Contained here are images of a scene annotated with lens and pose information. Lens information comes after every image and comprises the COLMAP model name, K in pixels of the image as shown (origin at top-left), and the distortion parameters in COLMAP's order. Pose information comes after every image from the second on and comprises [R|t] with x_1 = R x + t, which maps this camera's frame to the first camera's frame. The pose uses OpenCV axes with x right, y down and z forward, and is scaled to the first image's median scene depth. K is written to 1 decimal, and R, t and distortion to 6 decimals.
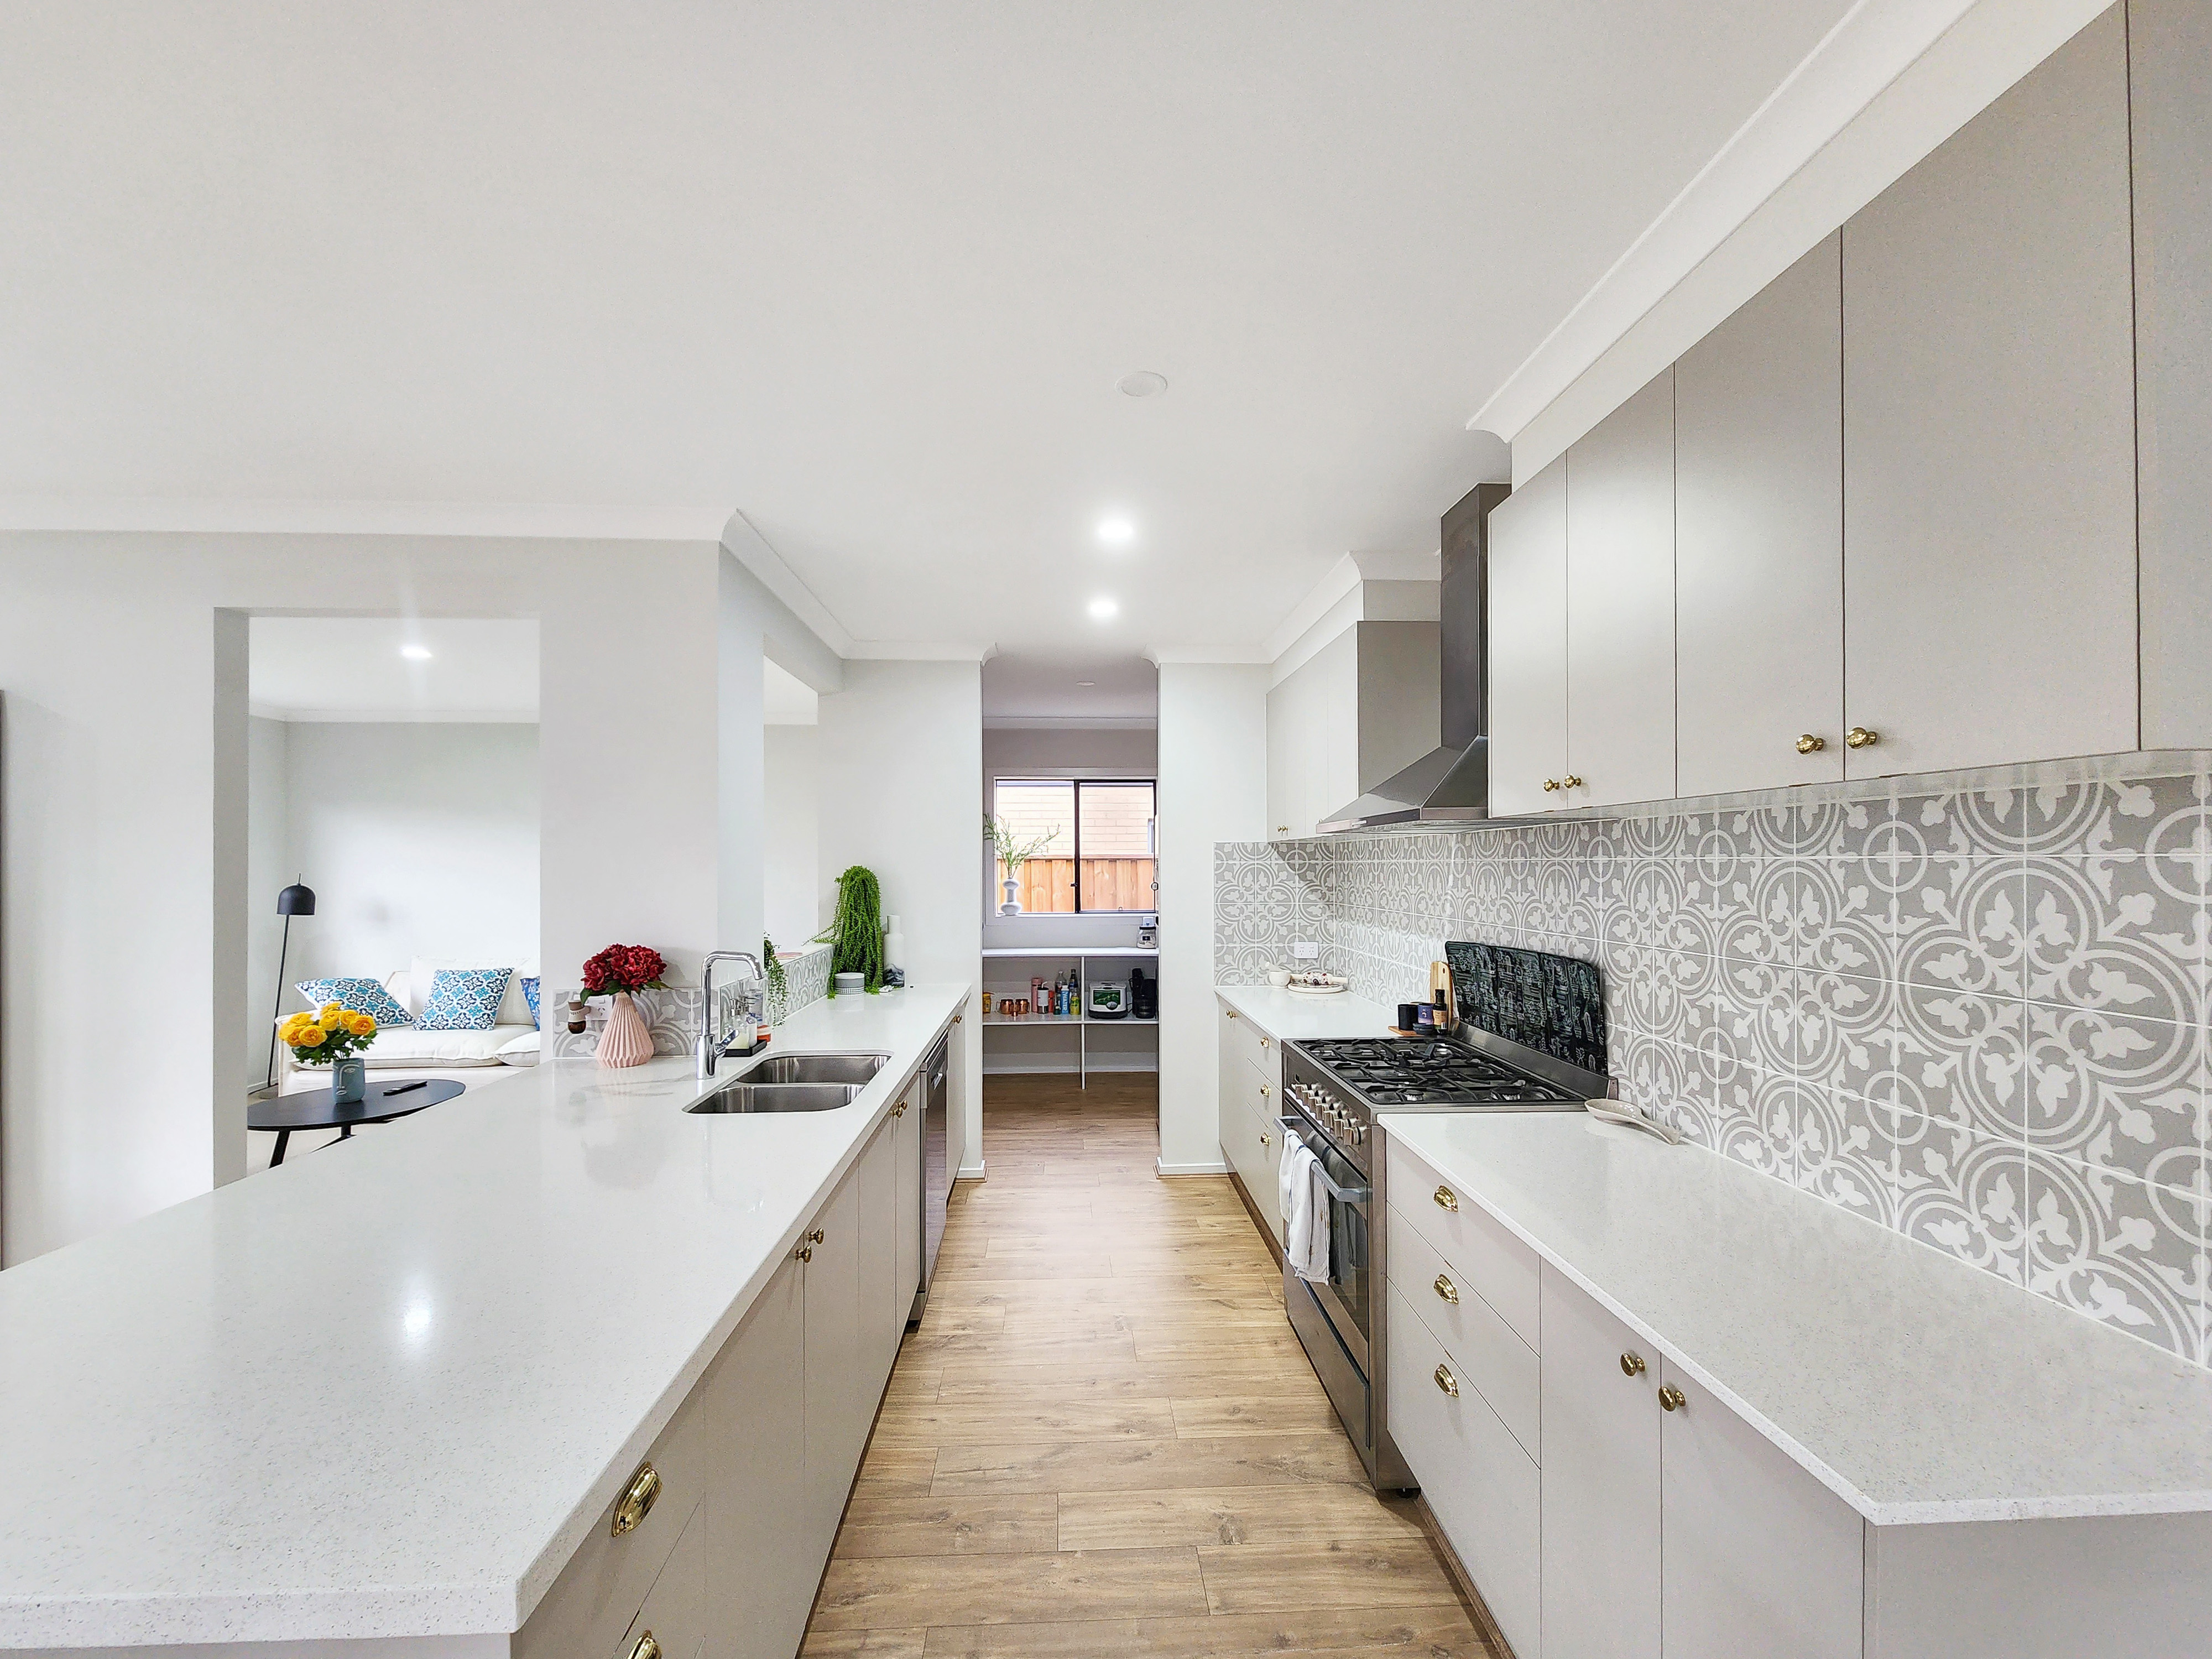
lens RADIAL K [[953.8, 0, 1114.2], [0, 953.8, 846.7], [0, 0, 1]] dist [0.003380, -0.000958]
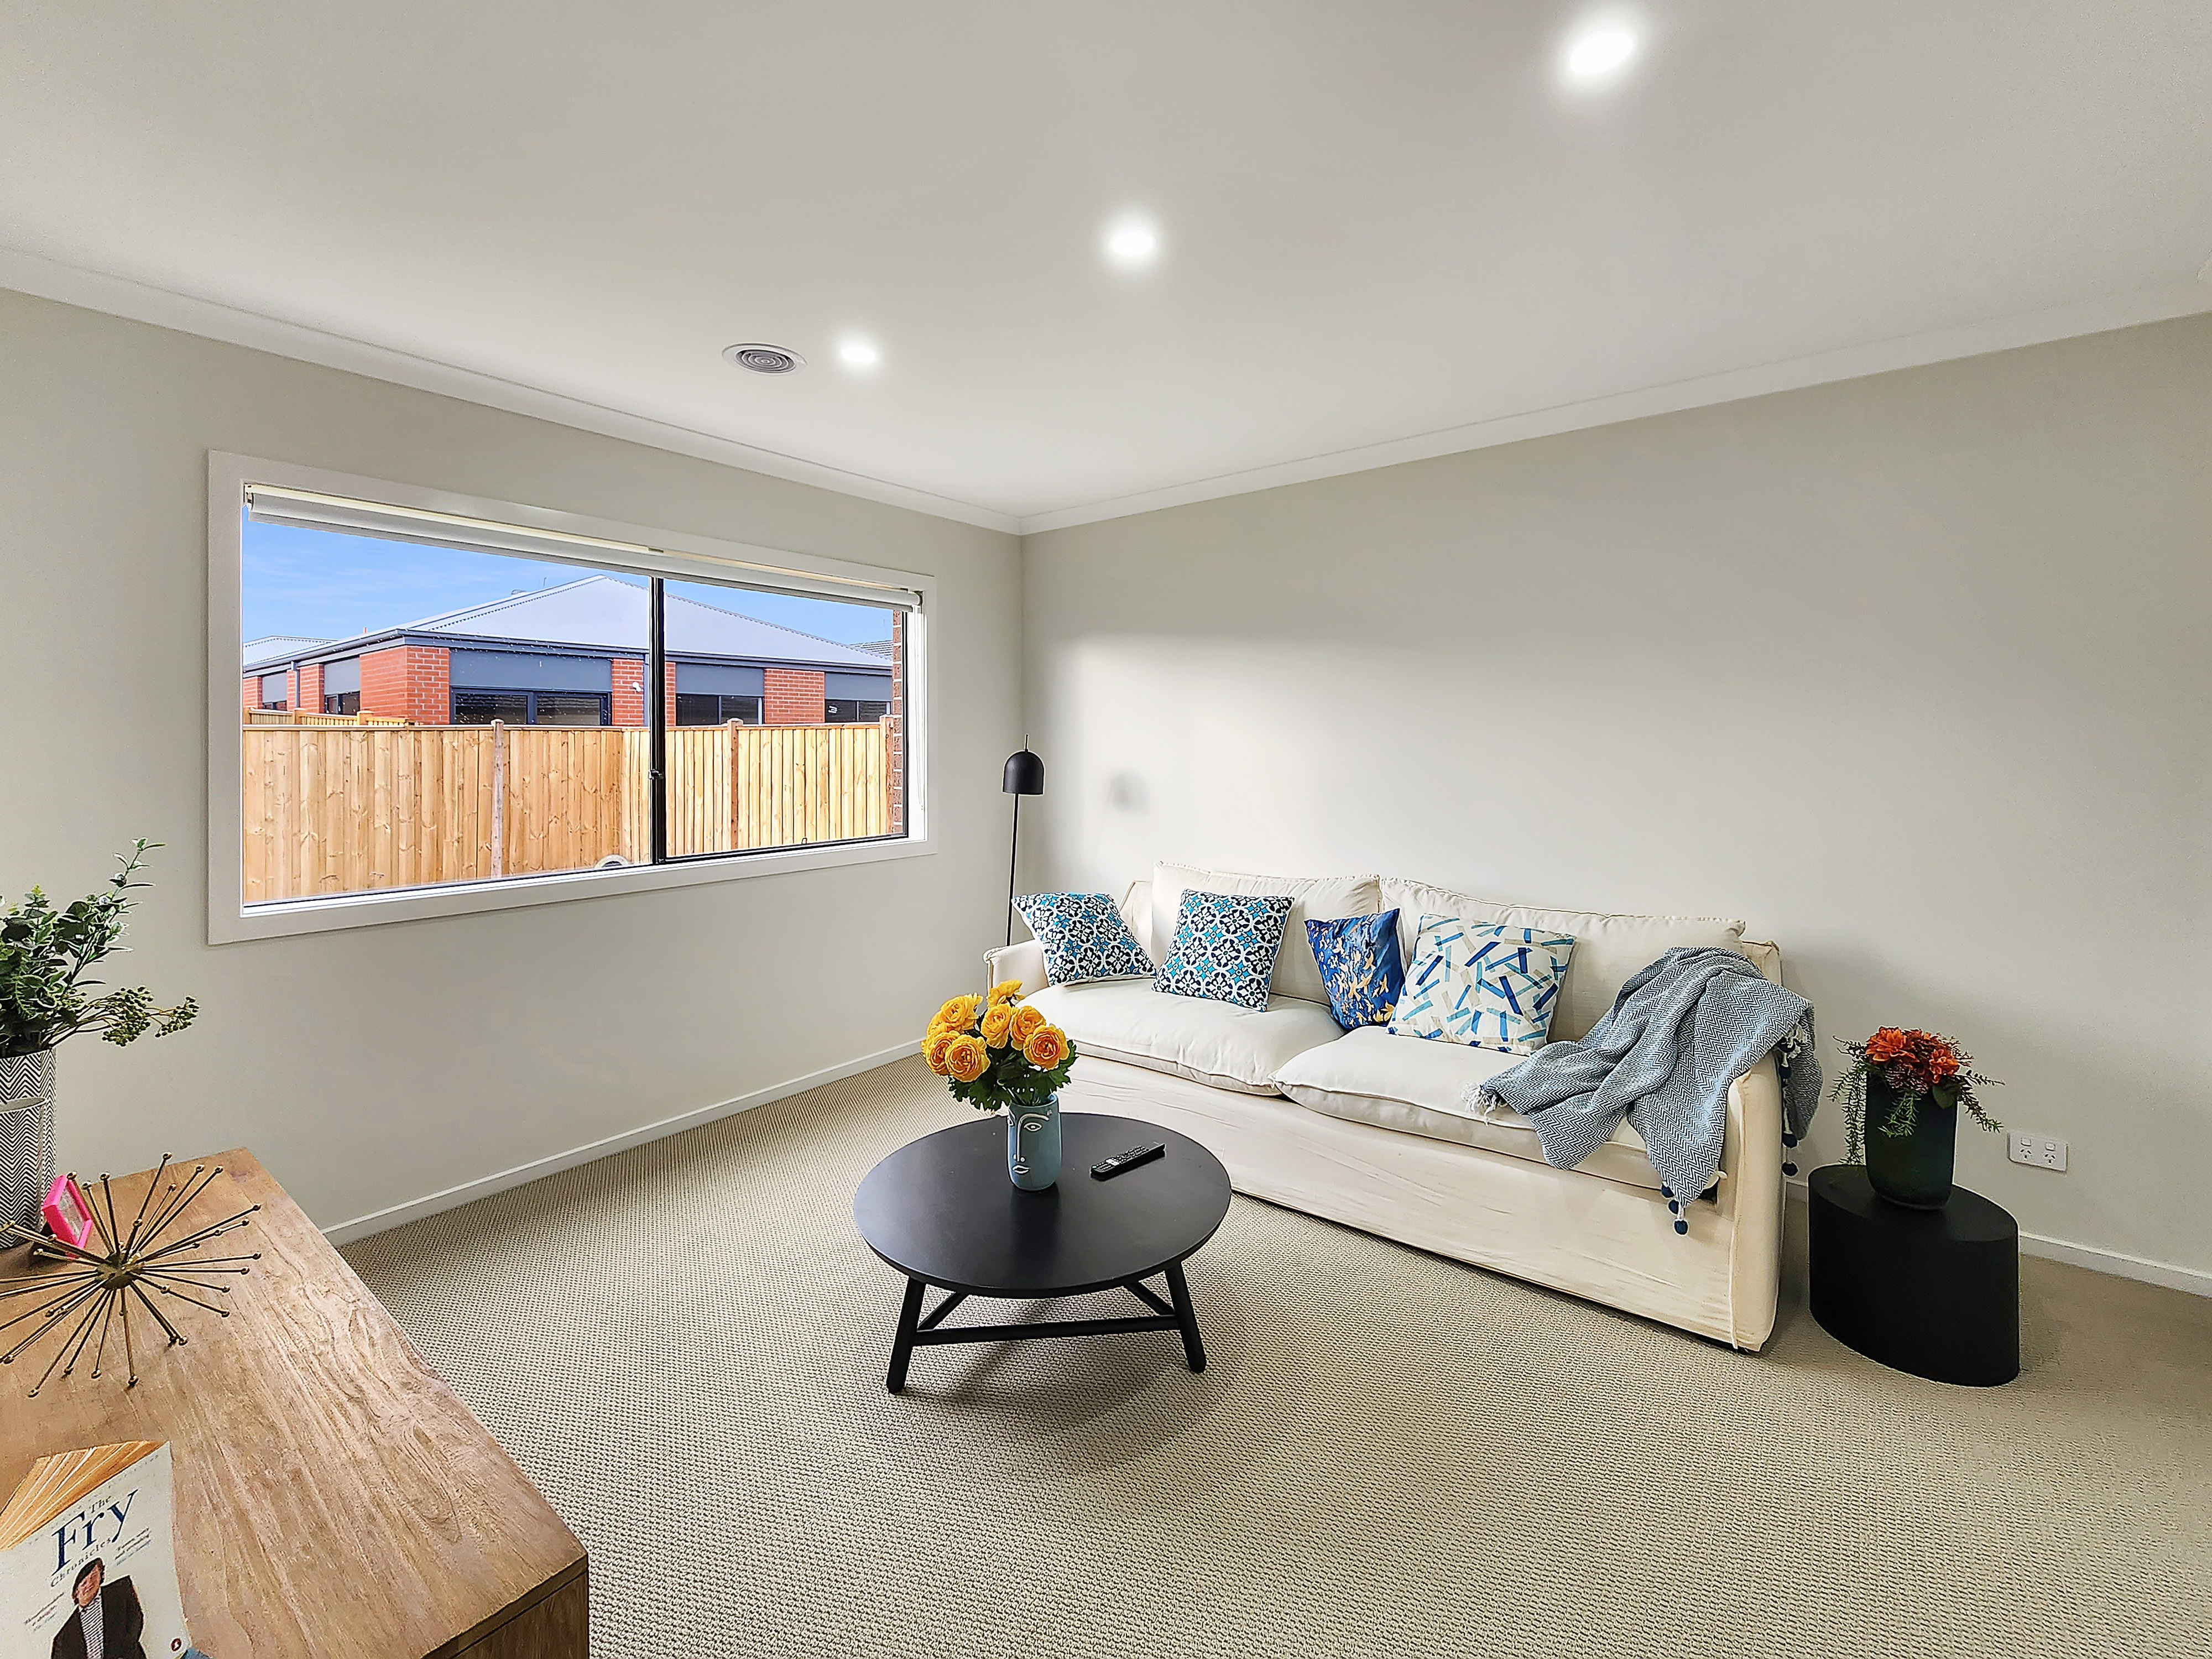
lens RADIAL K [[953.8, 0, 1104.9], [0, 953.8, 832.5], [0, 0, 1]] dist [0.003380, -0.000958]
pose [[0.758492, 0.056083, -0.649264, -0.355808], [0.017422, 0.994189, 0.106230, 0.026258], [0.651449, -0.091886, 0.753107, 0.514008]]
